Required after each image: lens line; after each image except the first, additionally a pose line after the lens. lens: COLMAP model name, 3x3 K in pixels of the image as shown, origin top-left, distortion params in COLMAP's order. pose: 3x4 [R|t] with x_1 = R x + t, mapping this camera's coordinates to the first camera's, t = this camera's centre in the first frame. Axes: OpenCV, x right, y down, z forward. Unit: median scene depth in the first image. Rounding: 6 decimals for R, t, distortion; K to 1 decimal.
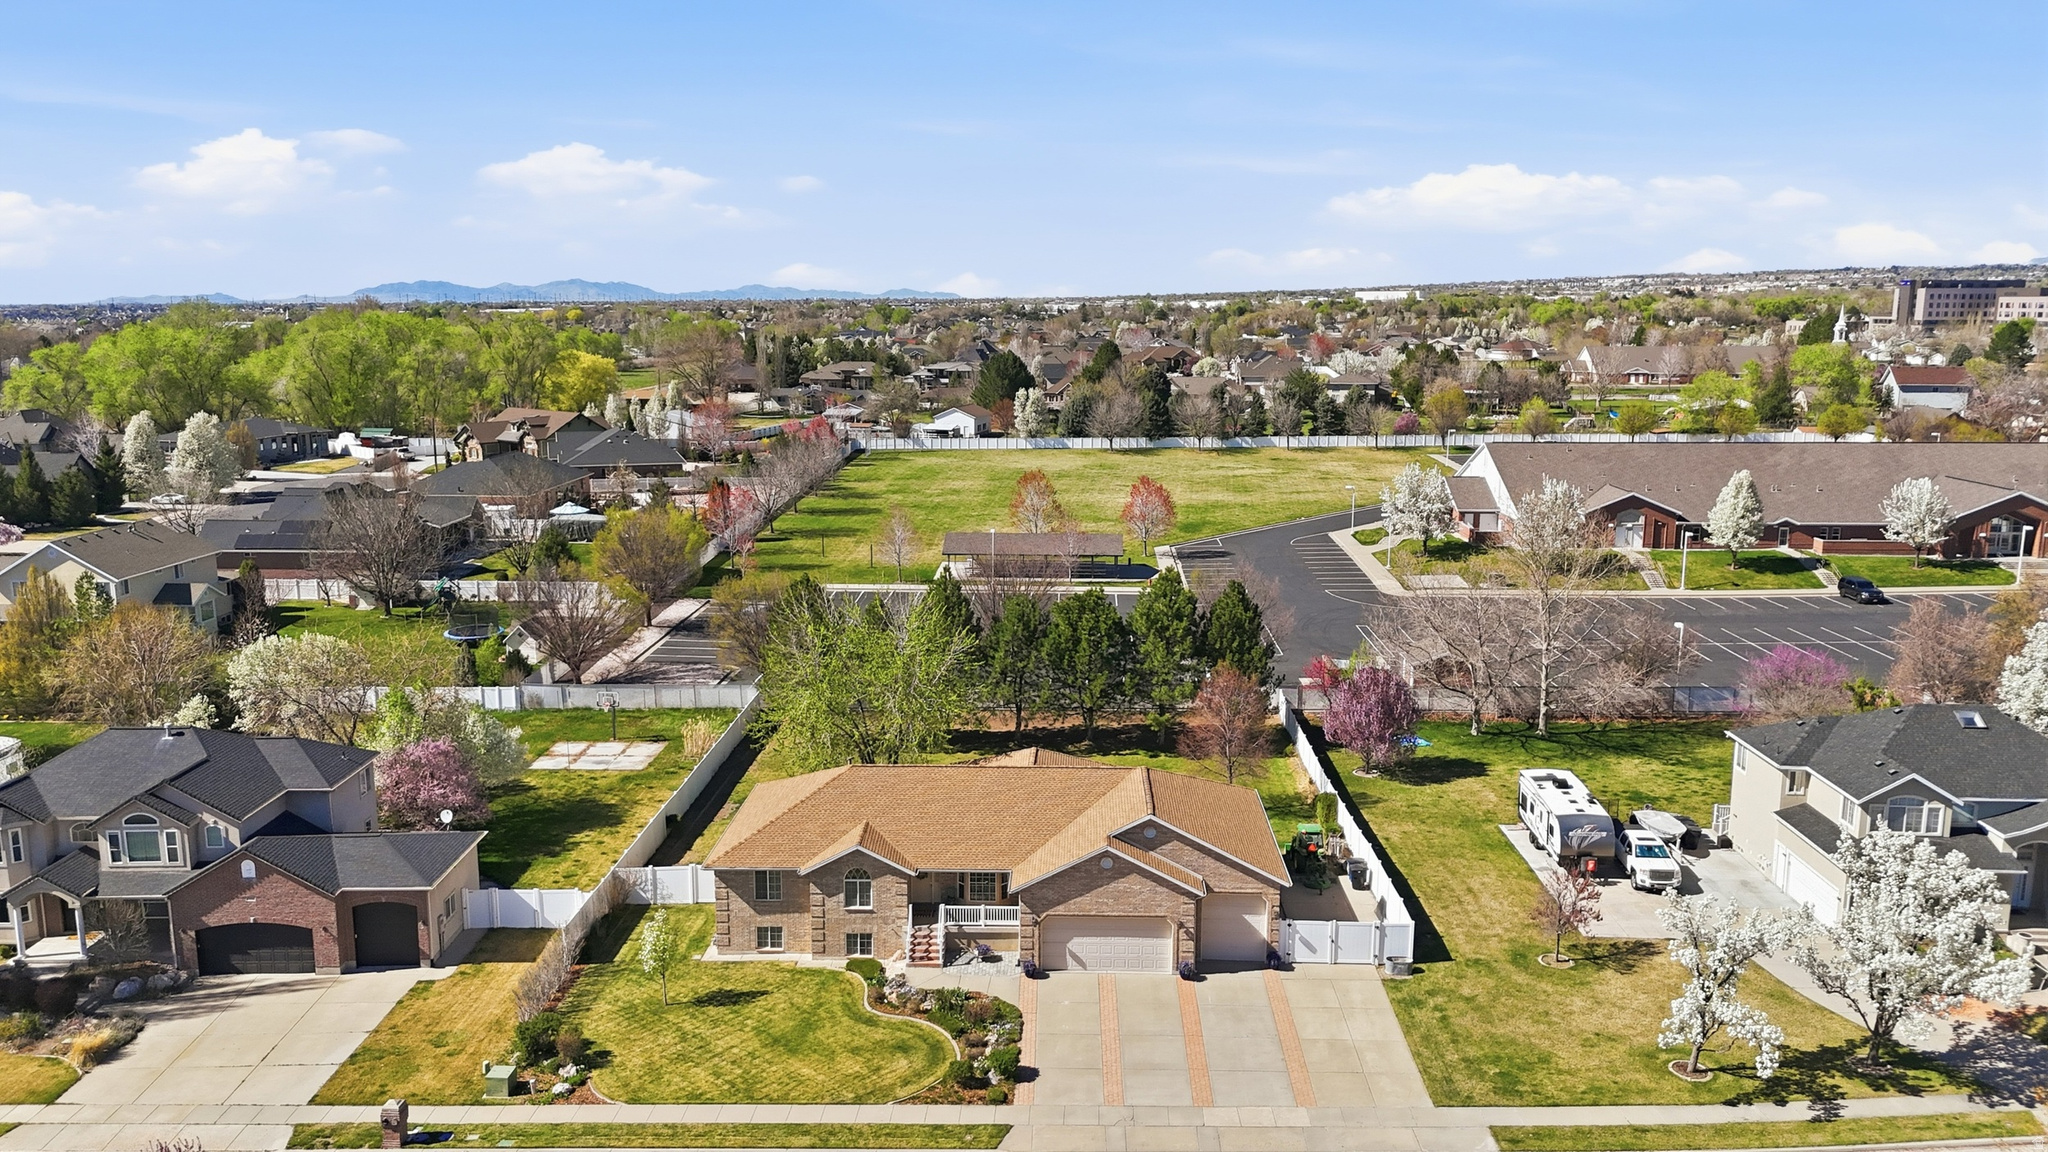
lens RADIAL K [[1505.1, 0, 1022.8], [0, 1505.1, 602.4], [0, 0, 1]] dist [0.080085, -0.079367]
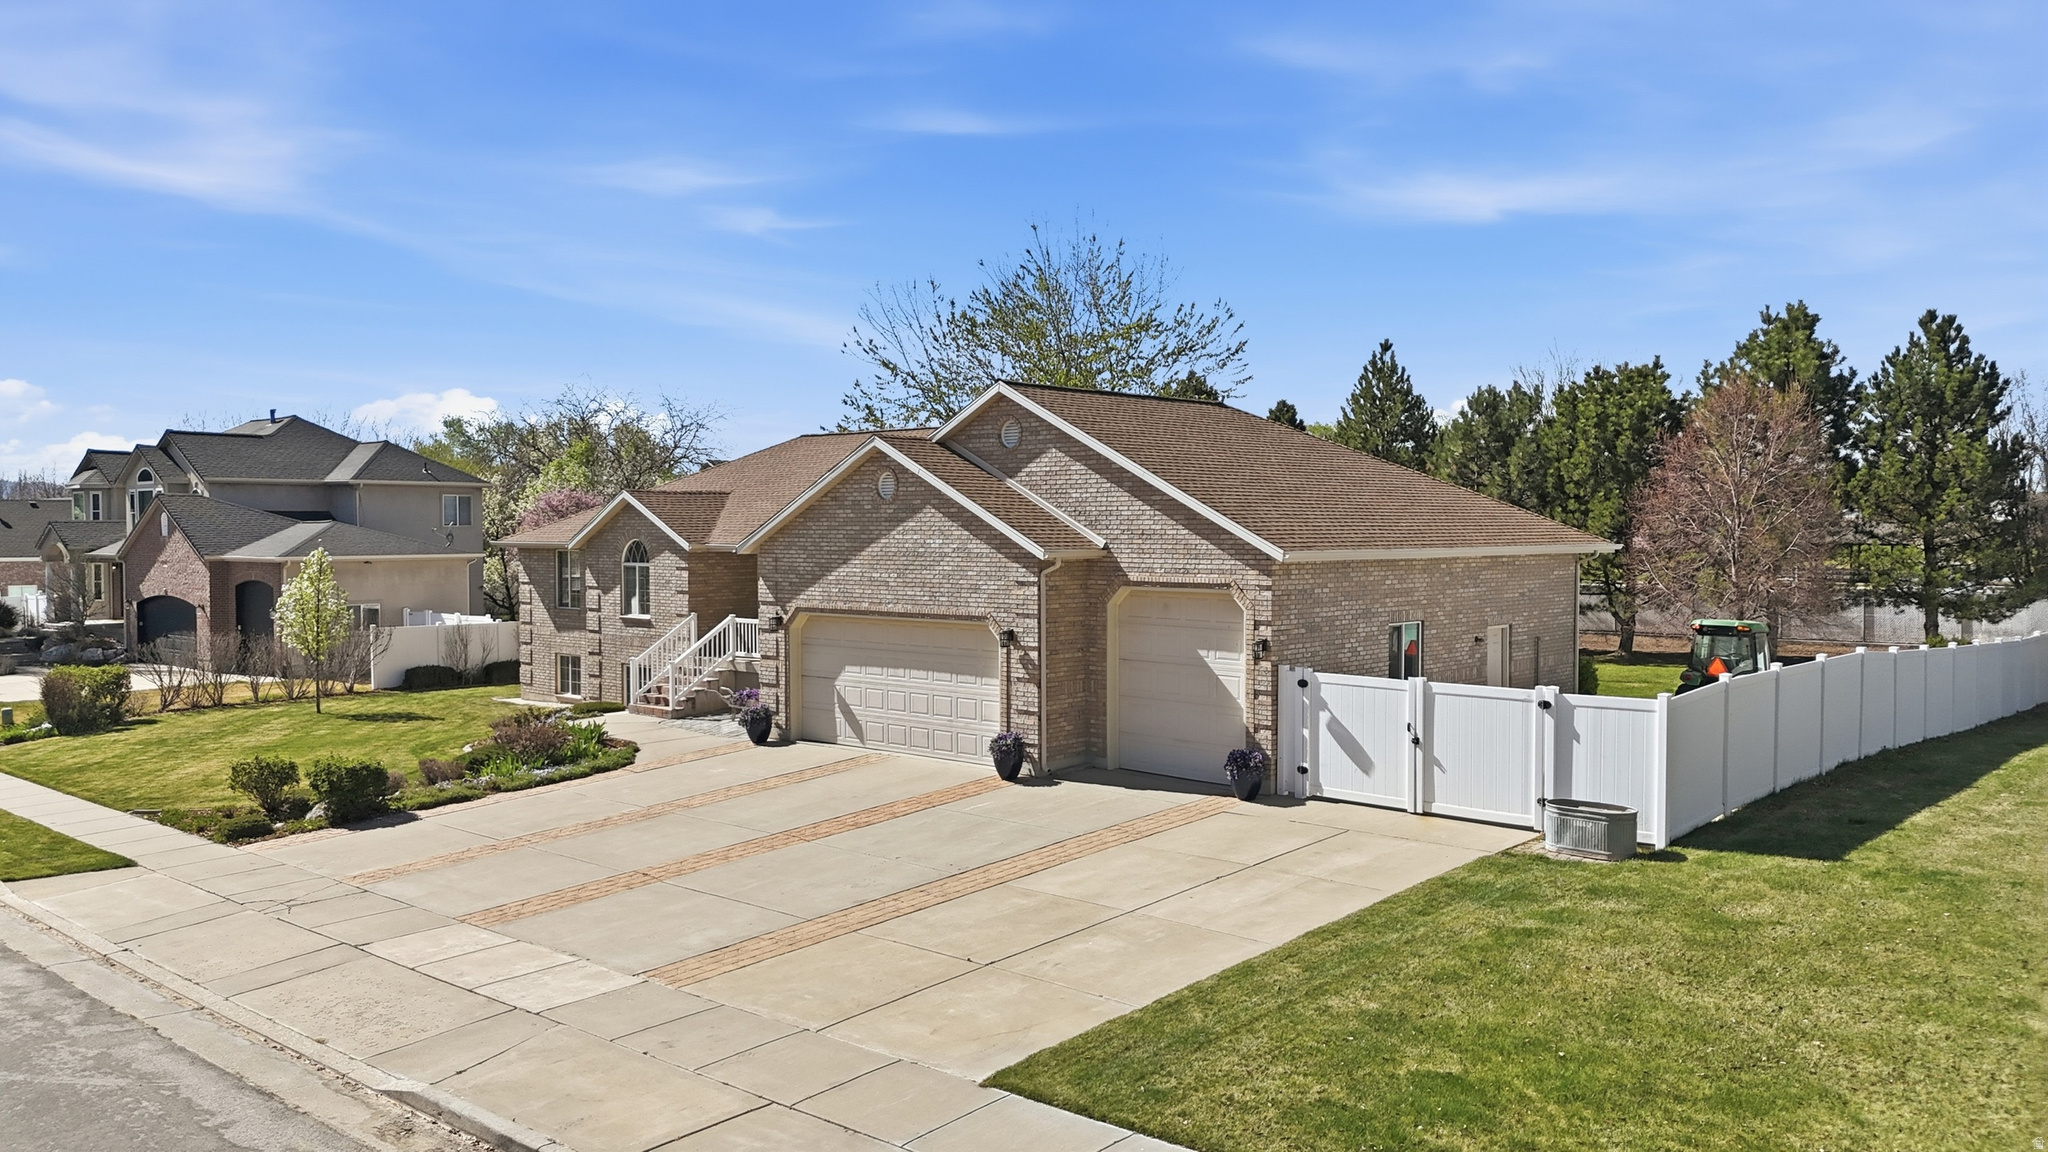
lens RADIAL K [[1505.1, 0, 1015.7], [0, 1505.1, 560.7], [0, 0, 1]] dist [0.080085, -0.079367]
pose [[0.757109, 0.012987, -0.653160, 0.349276], [-0.125535, 0.984062, -0.125947, 0.234073], [0.641114, 0.177350, 0.746672, 0.678750]]
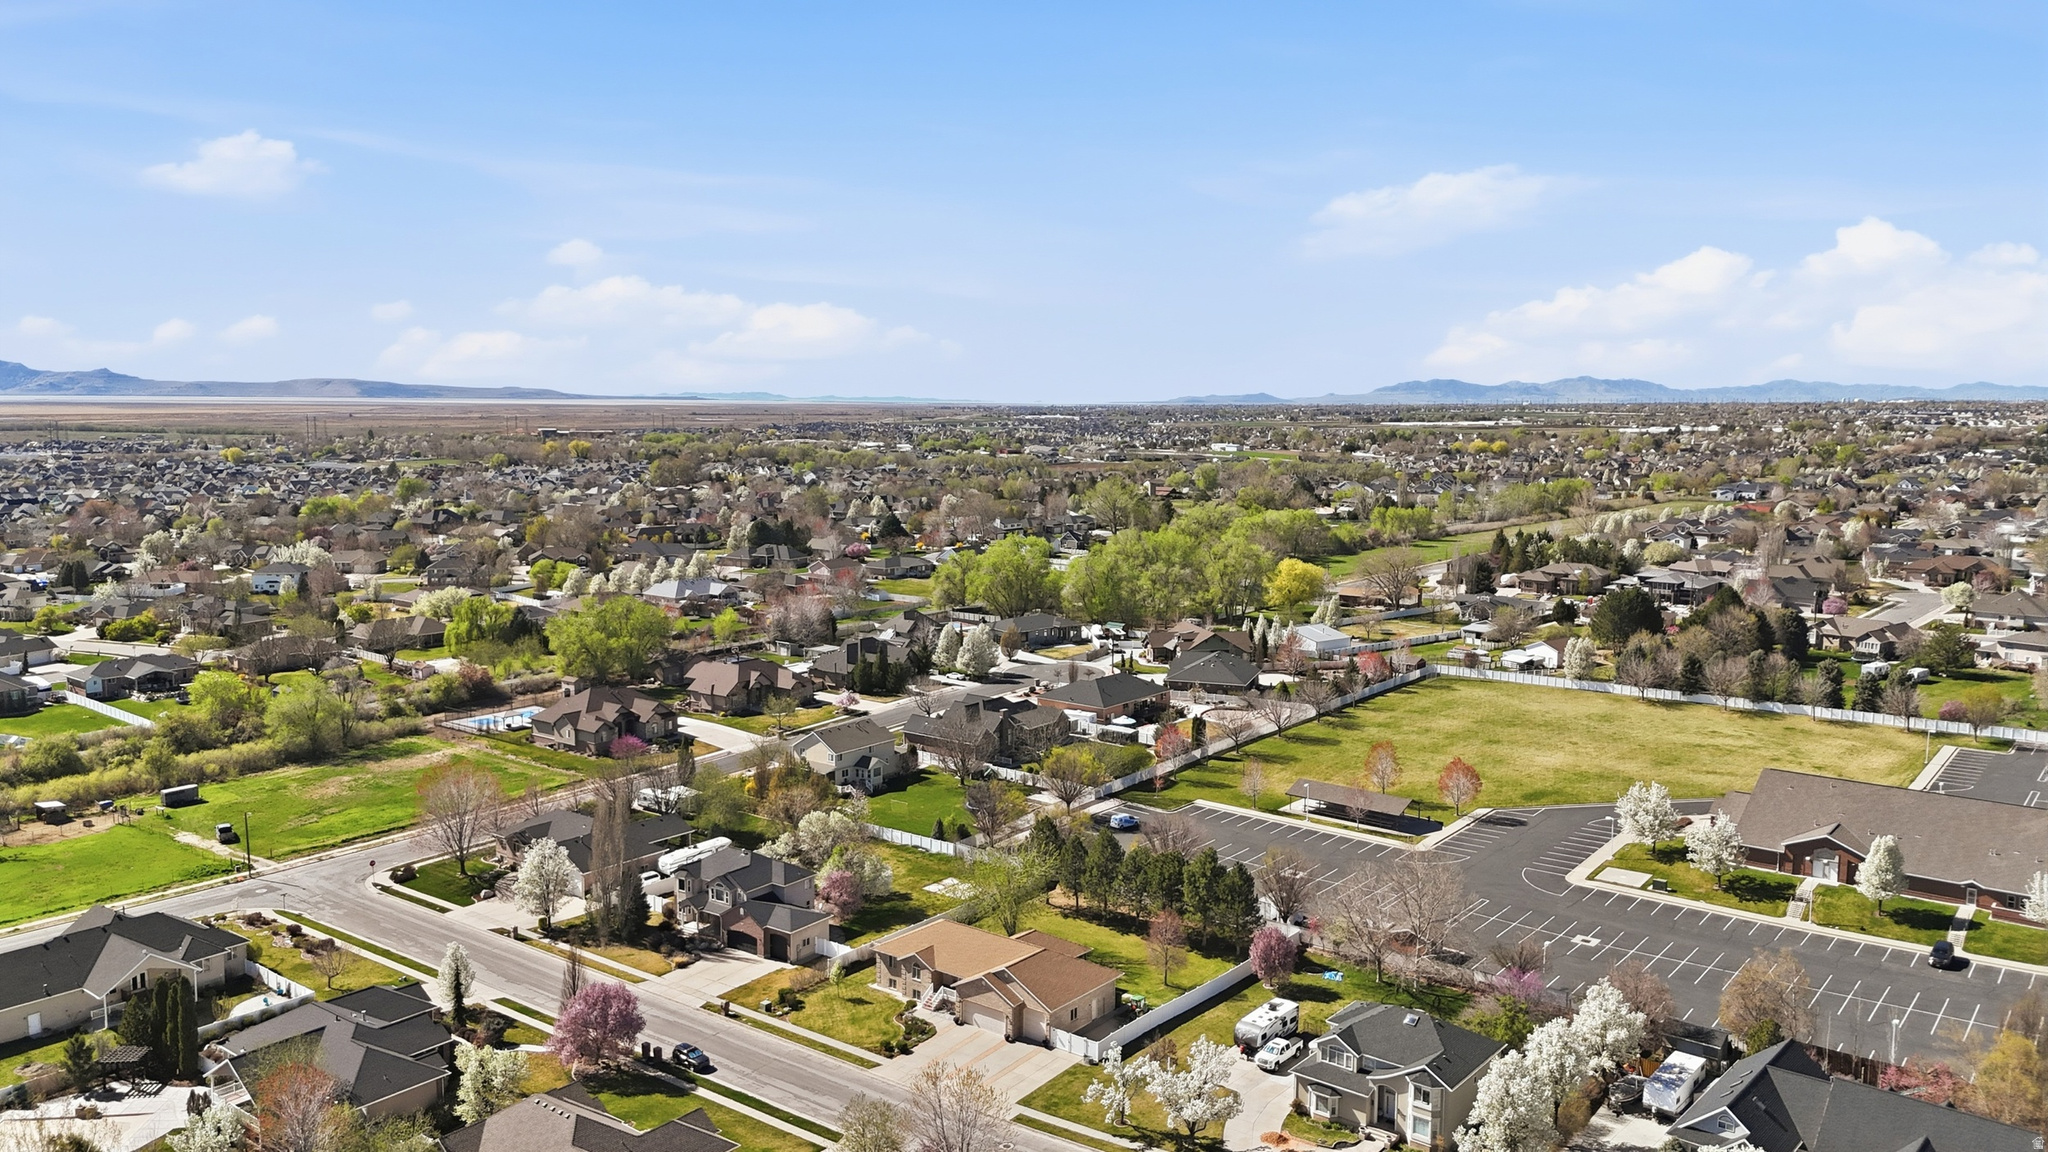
lens RADIAL K [[1505.1, 0, 1022.0], [0, 1505.1, 560.8], [0, 0, 1]] dist [0.080085, -0.079367]
pose [[0.805941, 0.069500, -0.587902, 1.410702], [-0.120945, 0.991469, -0.048591, -0.366754], [0.579510, 0.110265, 0.807472, -0.939015]]
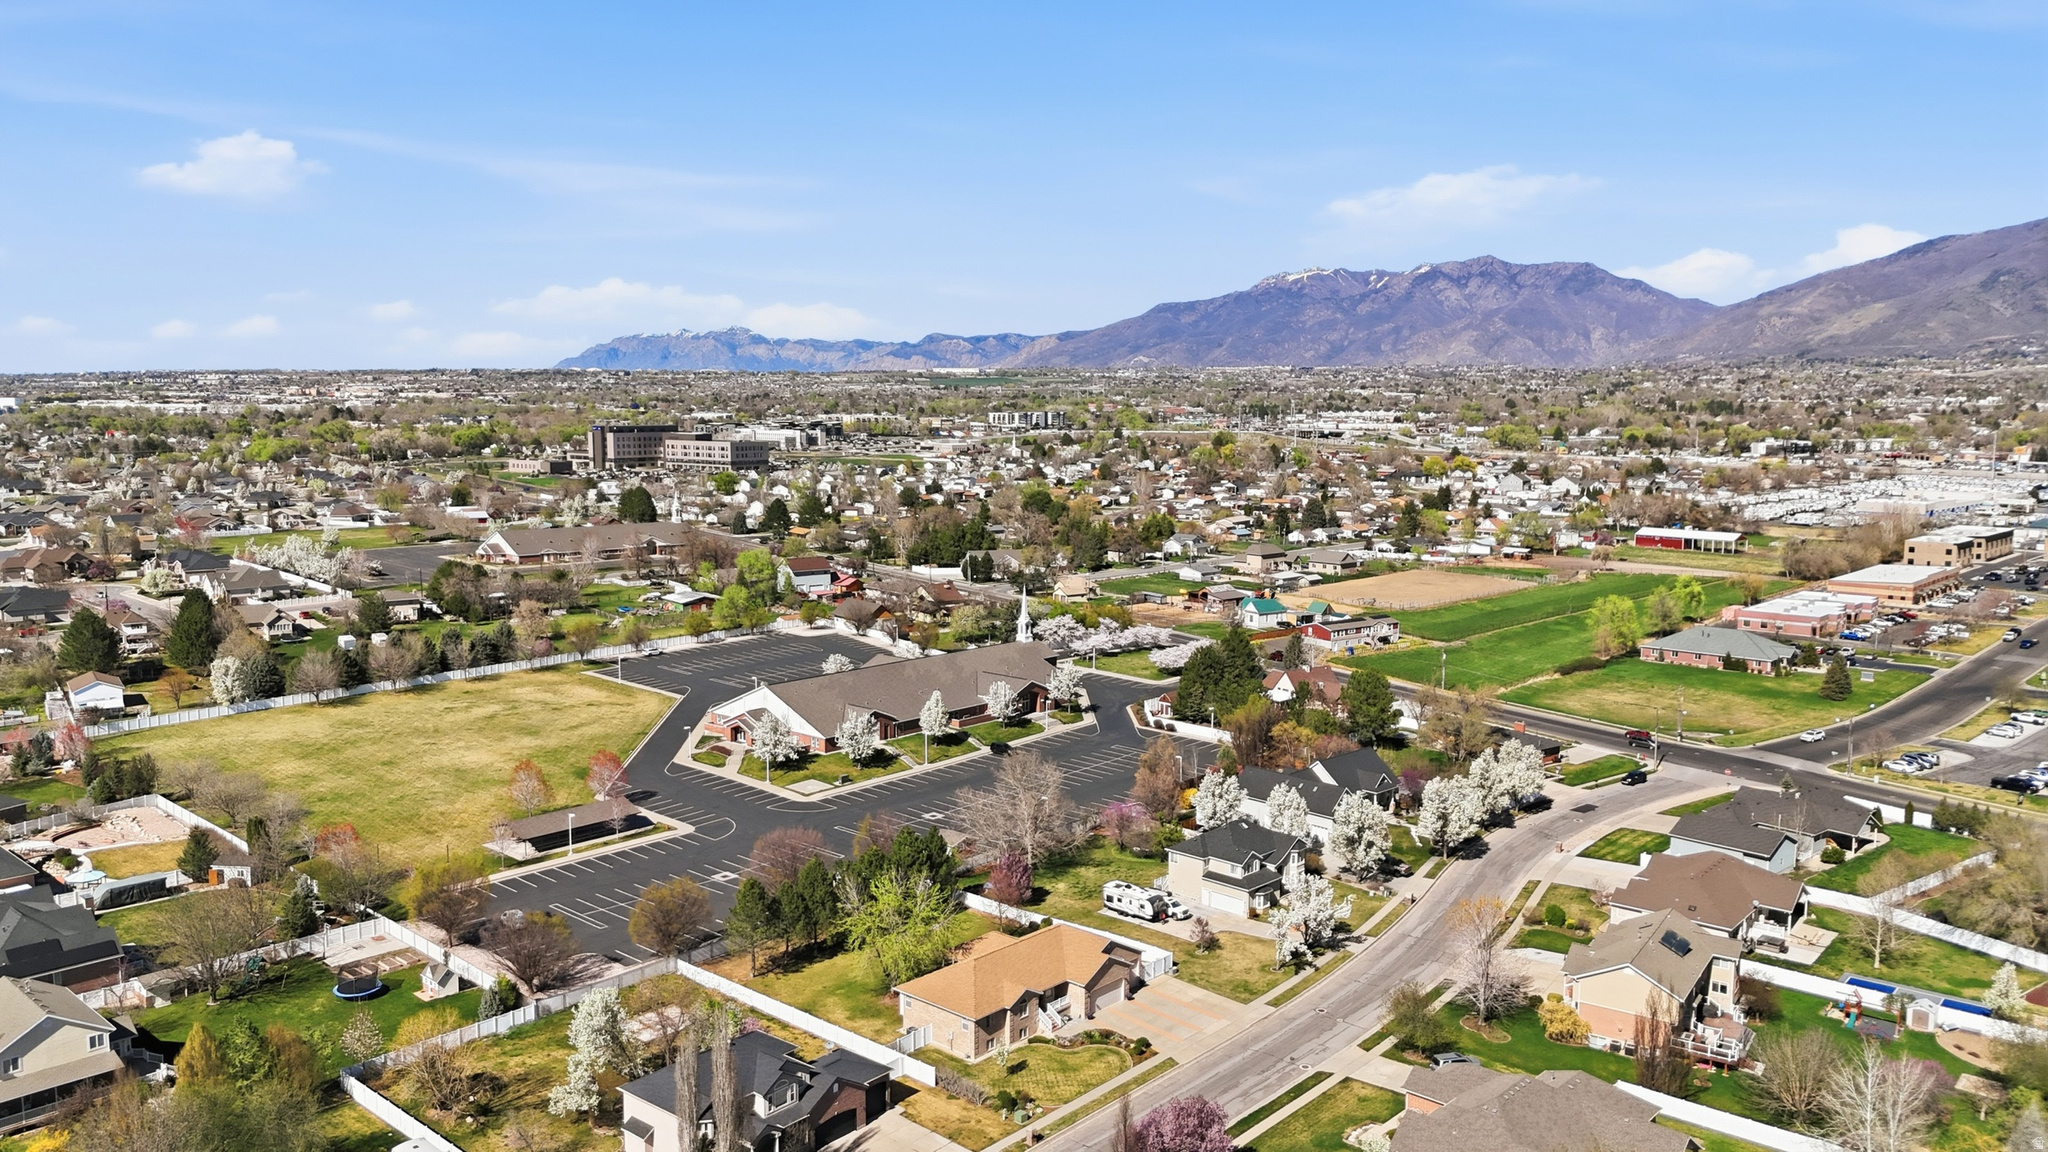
lens RADIAL K [[1505.1, 0, 1026.5], [0, 1505.1, 601.5], [0, 0, 1]] dist [0.080085, -0.079367]
pose [[0.649673, -0.104421, 0.753008, -1.760150], [0.147268, 0.989045, 0.010094, -0.439315], [-0.745813, 0.104337, 0.657934, -0.570227]]
